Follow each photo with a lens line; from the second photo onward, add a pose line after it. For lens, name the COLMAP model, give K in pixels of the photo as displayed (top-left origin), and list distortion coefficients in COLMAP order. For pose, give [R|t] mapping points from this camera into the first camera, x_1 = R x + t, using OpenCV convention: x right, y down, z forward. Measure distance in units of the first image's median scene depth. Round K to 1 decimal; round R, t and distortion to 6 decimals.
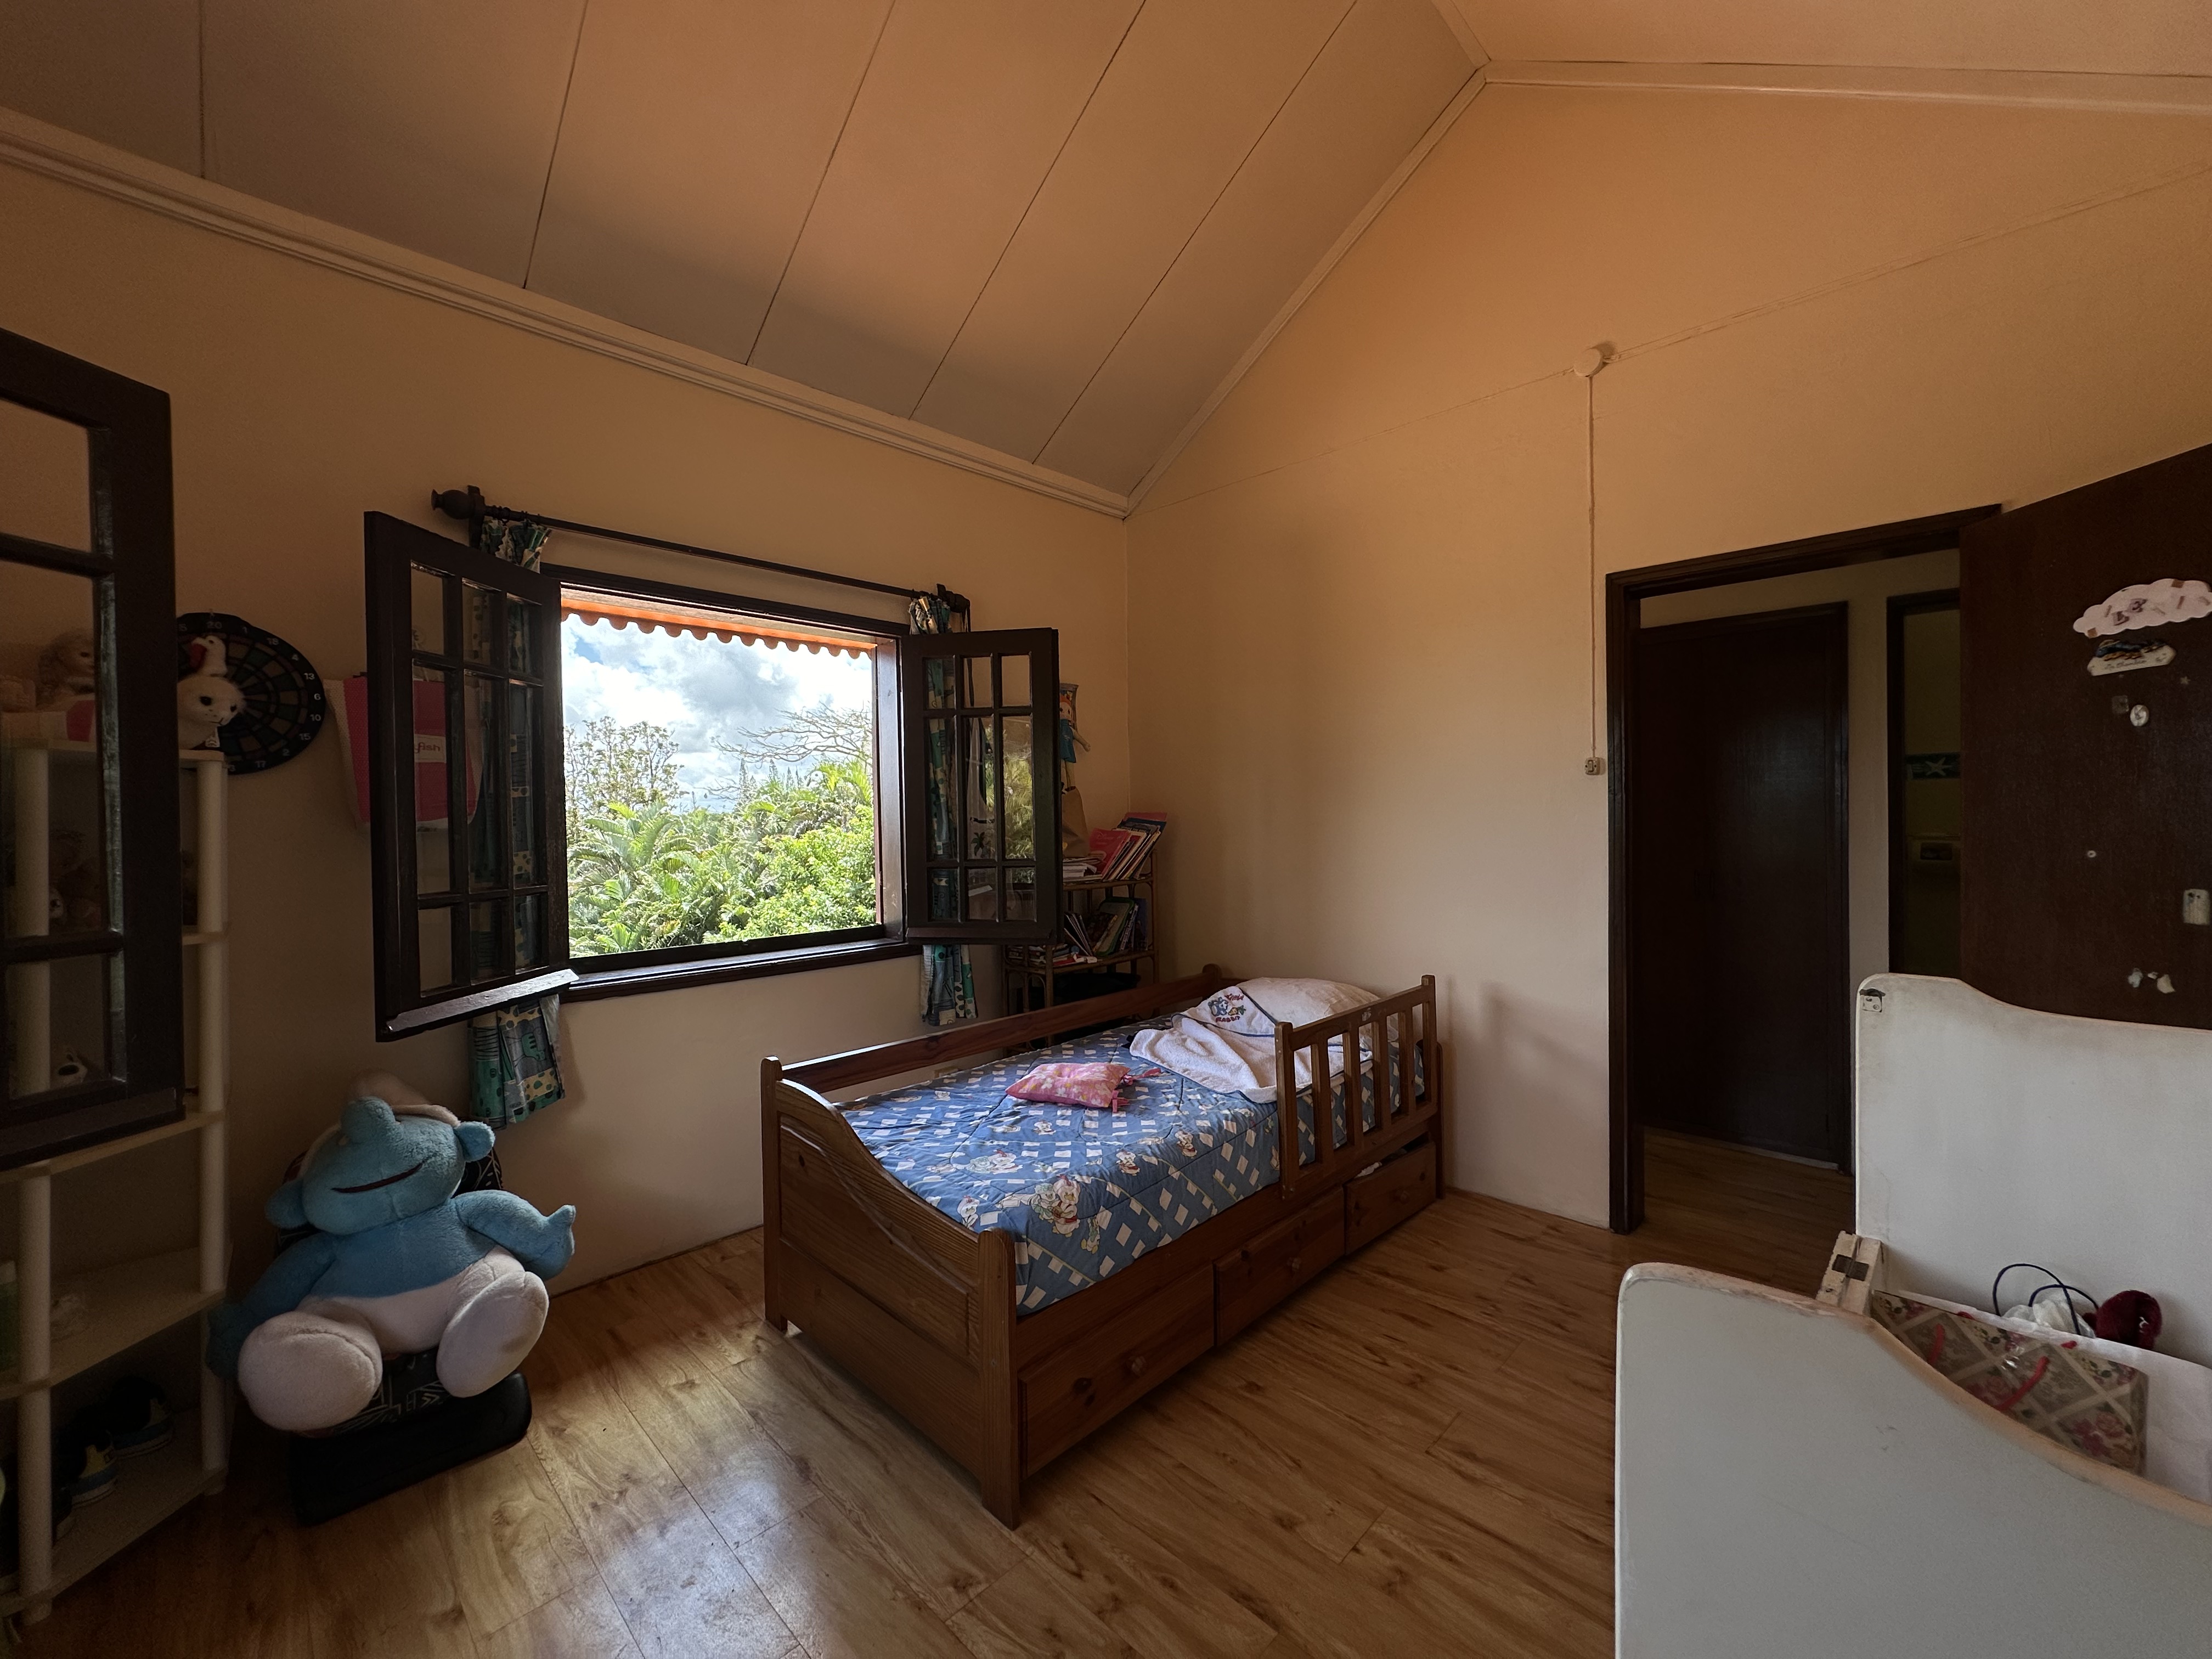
lens RADIAL K [[883.7, 0, 1102.8], [0, 883.7, 828.4], [0, 0, 1]] dist [0.001492, 0.000297]
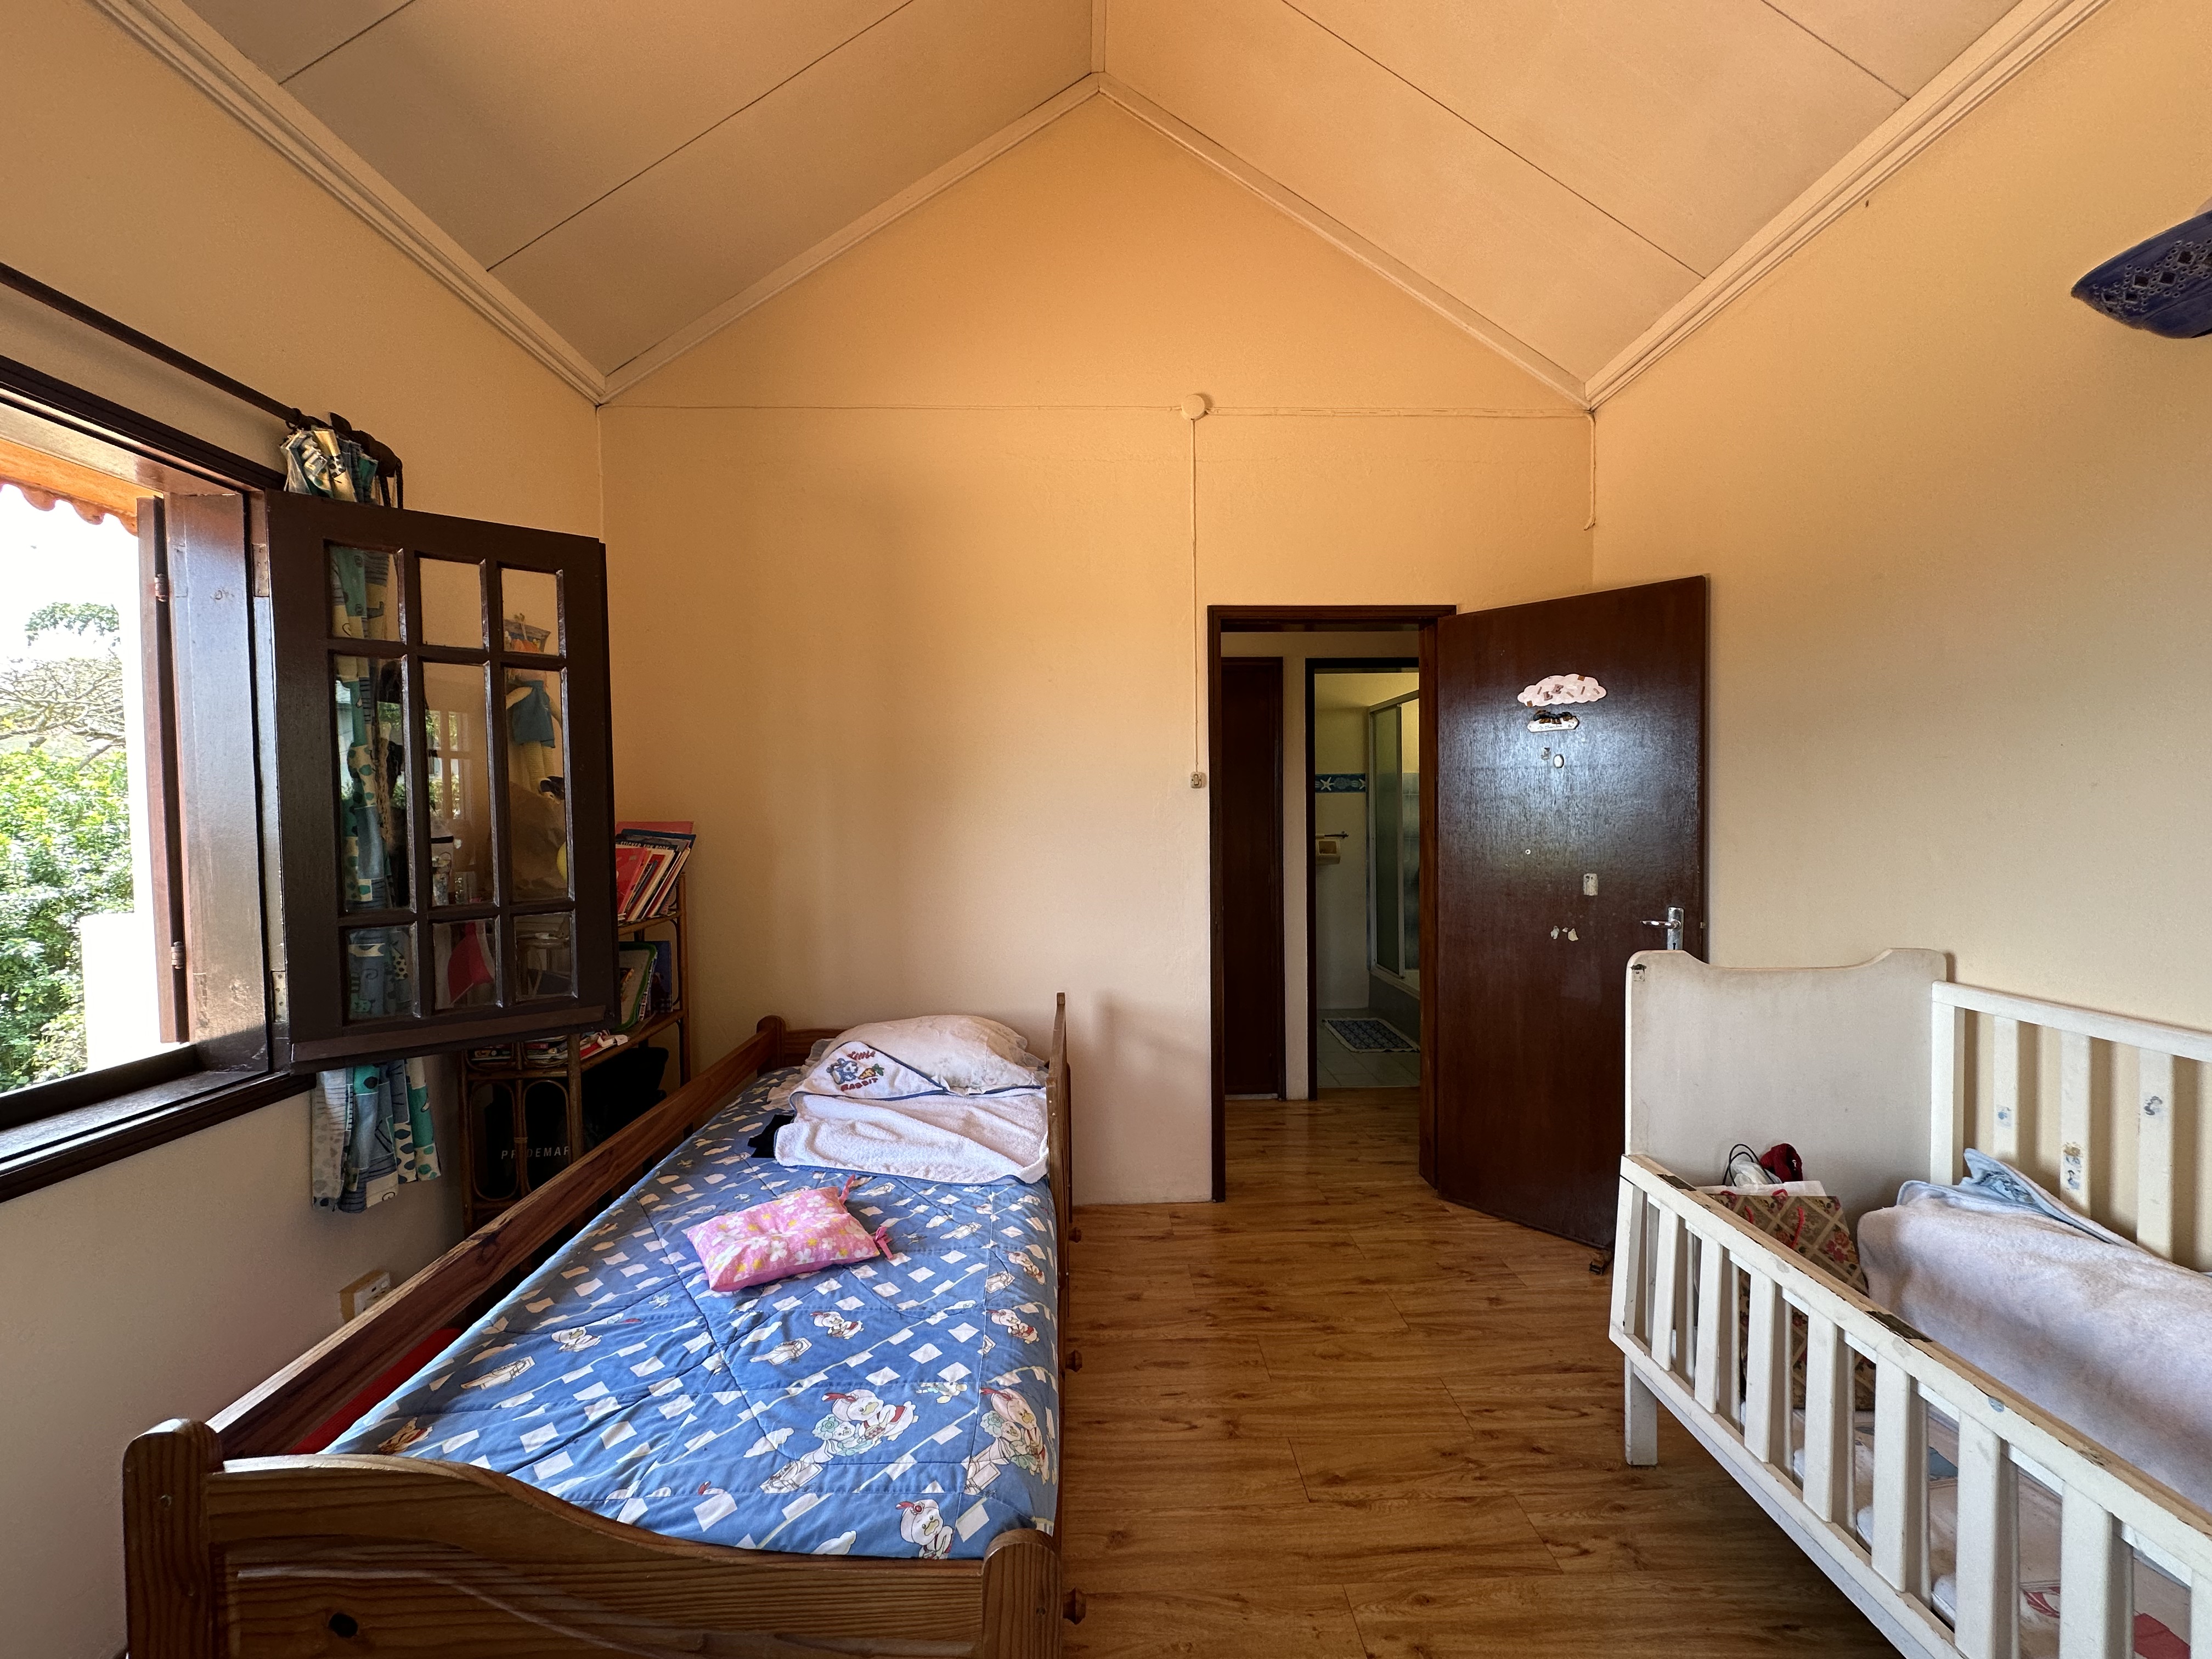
lens RADIAL K [[883.7, 0, 1102.8], [0, 883.7, 828.4], [0, 0, 1]] dist [0.001492, 0.000297]
pose [[0.694235, -0.010121, 0.719678, -0.380203], [0.010514, 0.999937, 0.003919, -0.020218], [-0.719672, 0.004846, 0.694297, 0.403894]]
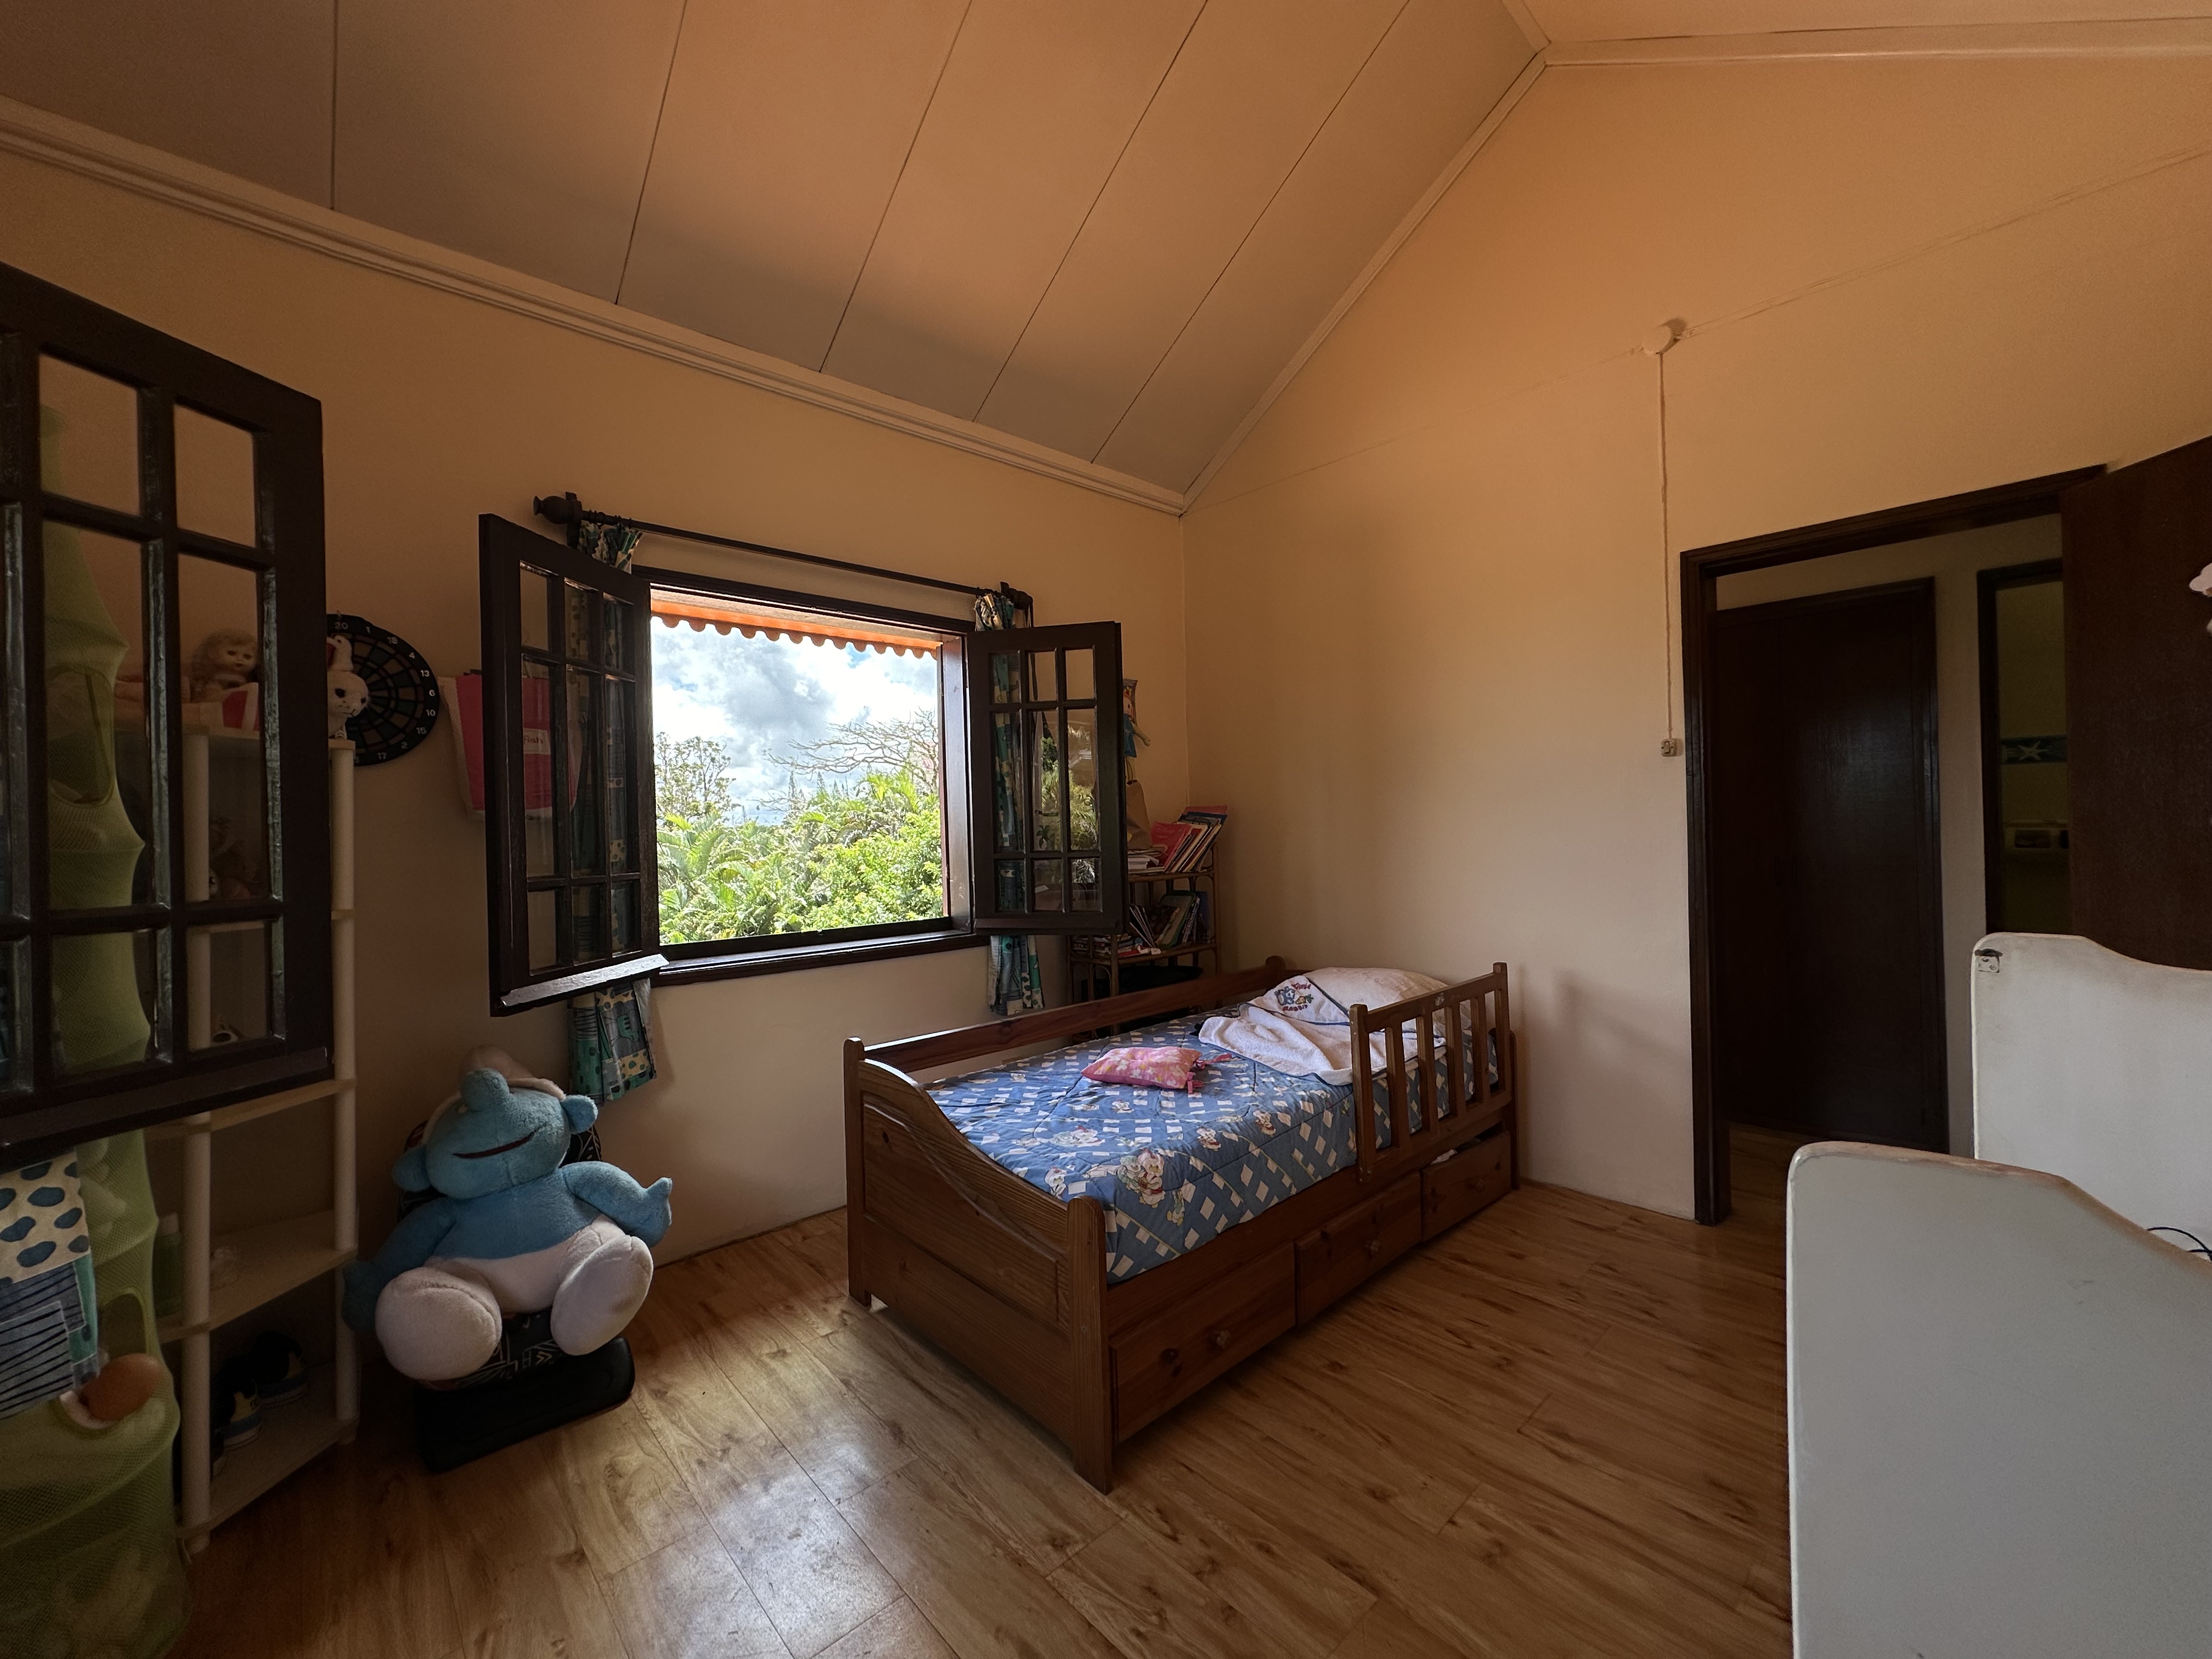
lens RADIAL K [[883.7, 0, 1102.8], [0, 883.7, 828.4], [0, 0, 1]] dist [0.001492, 0.000297]
pose [[0.998819, -0.009650, -0.047610, -0.036197], [0.009129, 0.999896, -0.011154, 0.030506], [0.047712, 0.010706, 0.998804, -0.014669]]
